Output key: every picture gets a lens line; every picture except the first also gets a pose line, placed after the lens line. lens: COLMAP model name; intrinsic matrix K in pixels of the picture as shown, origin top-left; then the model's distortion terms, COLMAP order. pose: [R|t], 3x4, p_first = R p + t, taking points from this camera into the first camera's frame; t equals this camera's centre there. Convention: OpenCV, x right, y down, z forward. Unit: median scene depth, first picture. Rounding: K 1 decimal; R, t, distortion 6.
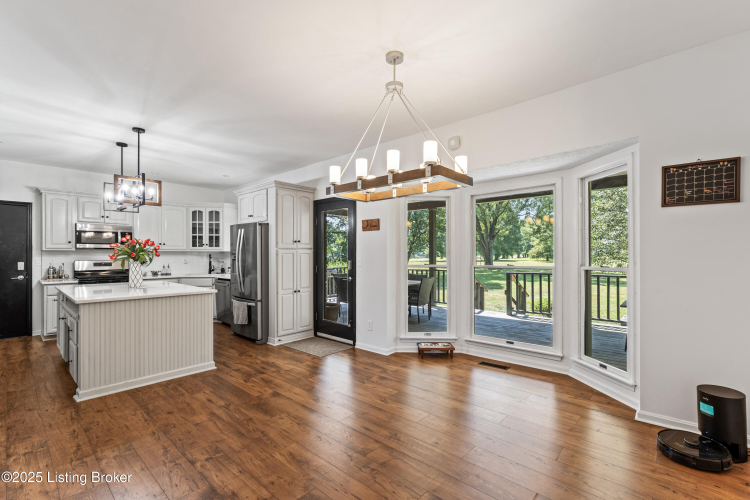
lens RADIAL K [[338.5, 0, 371.4], [0, 338.5, 253.7], [0, 0, 1]] dist [0.000280, 0.000545]
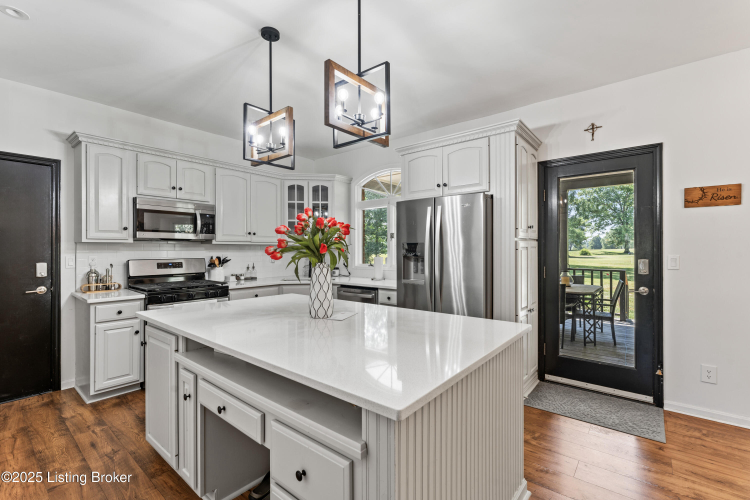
lens RADIAL K [[338.5, 0, 377.9], [0, 338.5, 249.4], [0, 0, 1]] dist [0.000280, 0.000545]
pose [[0.998565, -0.001614, 0.053529, -0.482854], [0.001478, 0.999996, 0.002577, 0.001284], [-0.053533, -0.002494, 0.998563, 0.385680]]
